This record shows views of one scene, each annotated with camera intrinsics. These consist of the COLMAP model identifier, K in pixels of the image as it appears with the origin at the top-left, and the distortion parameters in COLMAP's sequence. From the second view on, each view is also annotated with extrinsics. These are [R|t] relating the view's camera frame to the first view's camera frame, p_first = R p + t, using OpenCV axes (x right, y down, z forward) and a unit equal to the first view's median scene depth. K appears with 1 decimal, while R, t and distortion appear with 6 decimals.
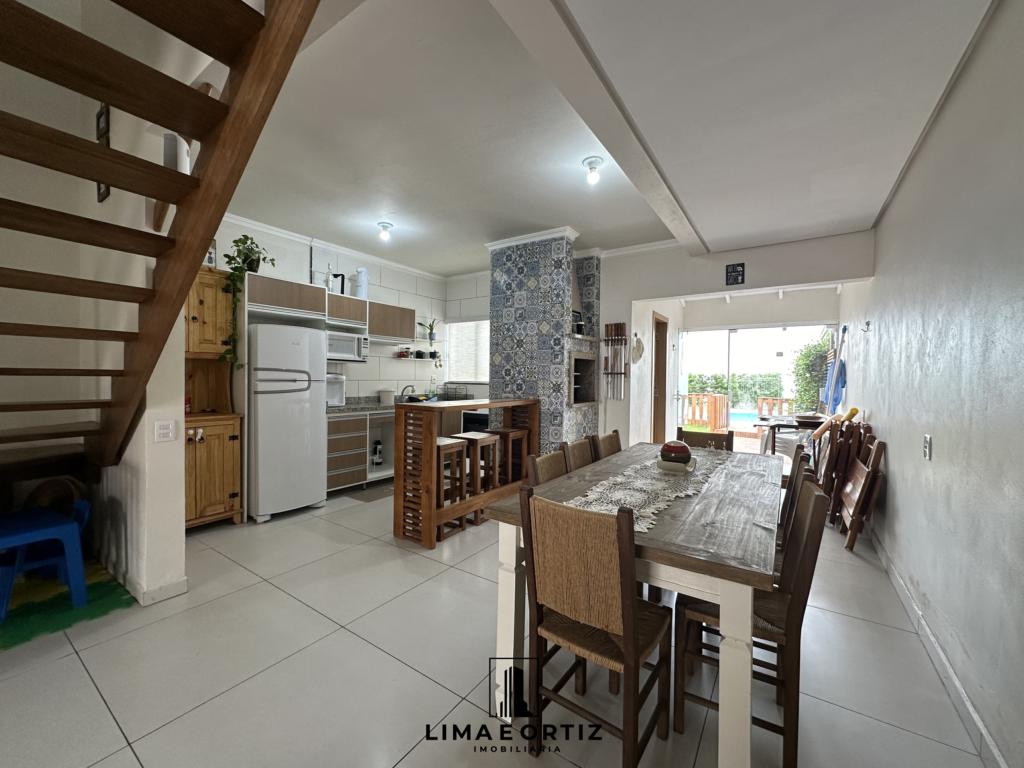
lens RADIAL K [[407.3, 0, 511.6], [0, 407.3, 380.5], [0, 0, 1]] dist [-0.004470, 0.000556]
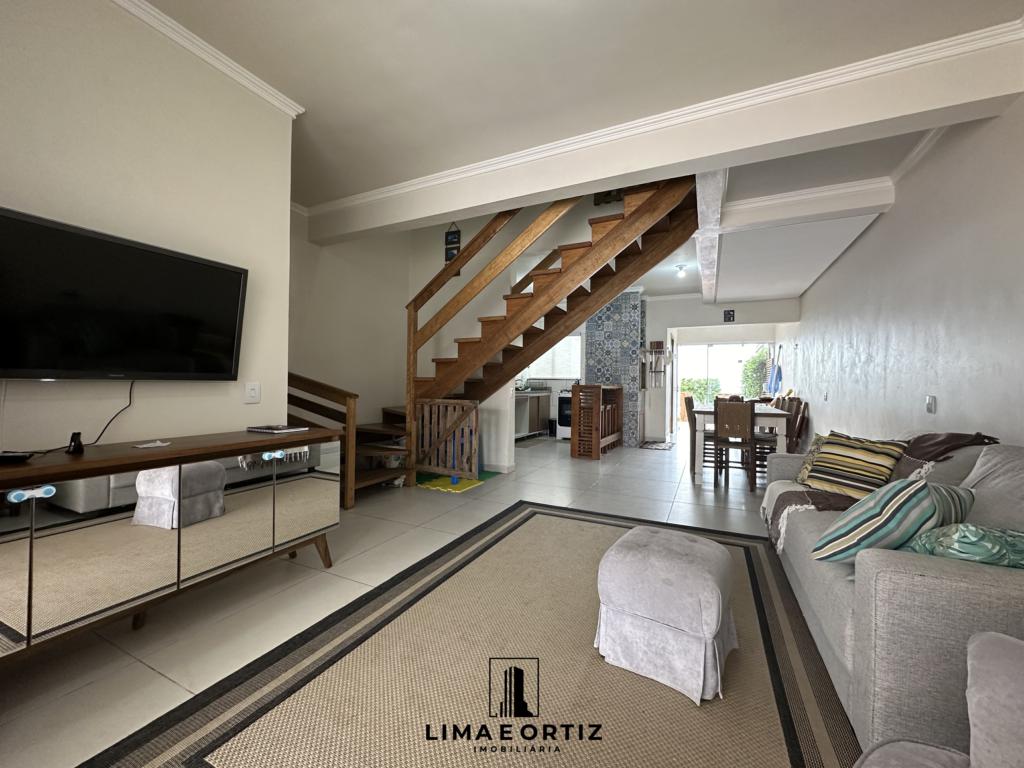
lens RADIAL K [[407.3, 0, 512.1], [0, 407.3, 381.3], [0, 0, 1]] dist [-0.004470, 0.000556]
pose [[0.989533, 0.003421, 0.144263, -0.616574], [-0.001102, 0.999869, -0.016150, 0.053023], [-0.144300, 0.015822, 0.989408, -0.594349]]
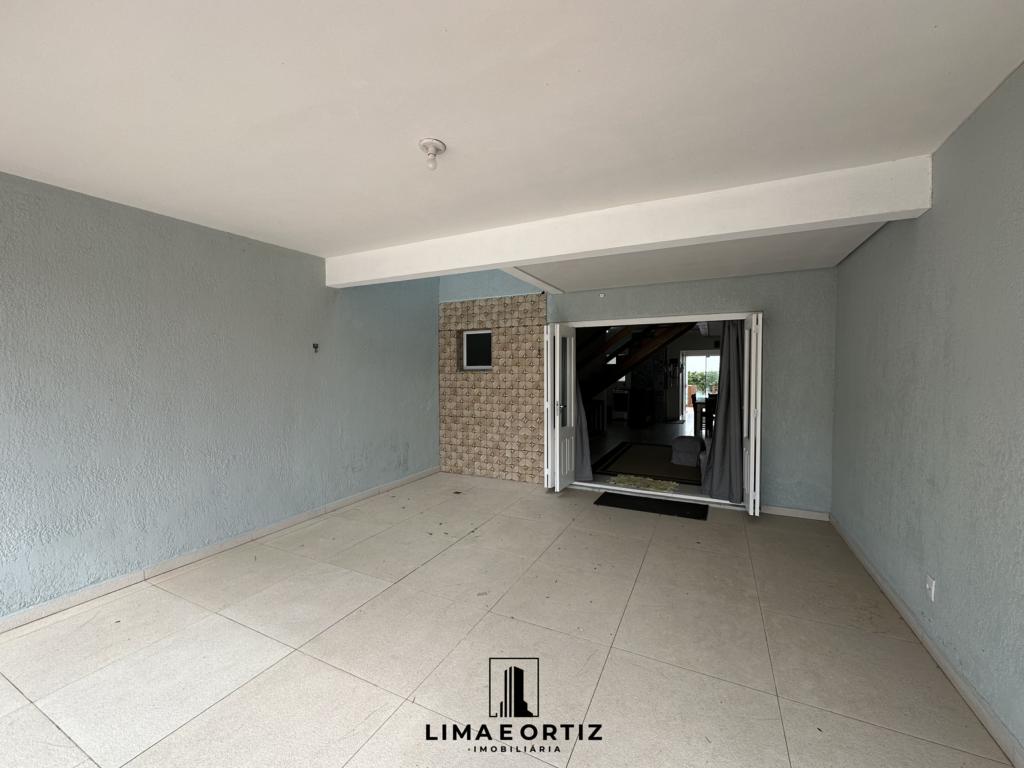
lens RADIAL K [[407.3, 0, 511.0], [0, 407.3, 383.9], [0, 0, 1]] dist [-0.004470, 0.000556]
pose [[0.990698, -0.015348, 0.135213, -1.293510], [0.012445, 0.999674, 0.022284, -0.052315], [-0.135511, -0.020394, 0.990566, -1.670495]]
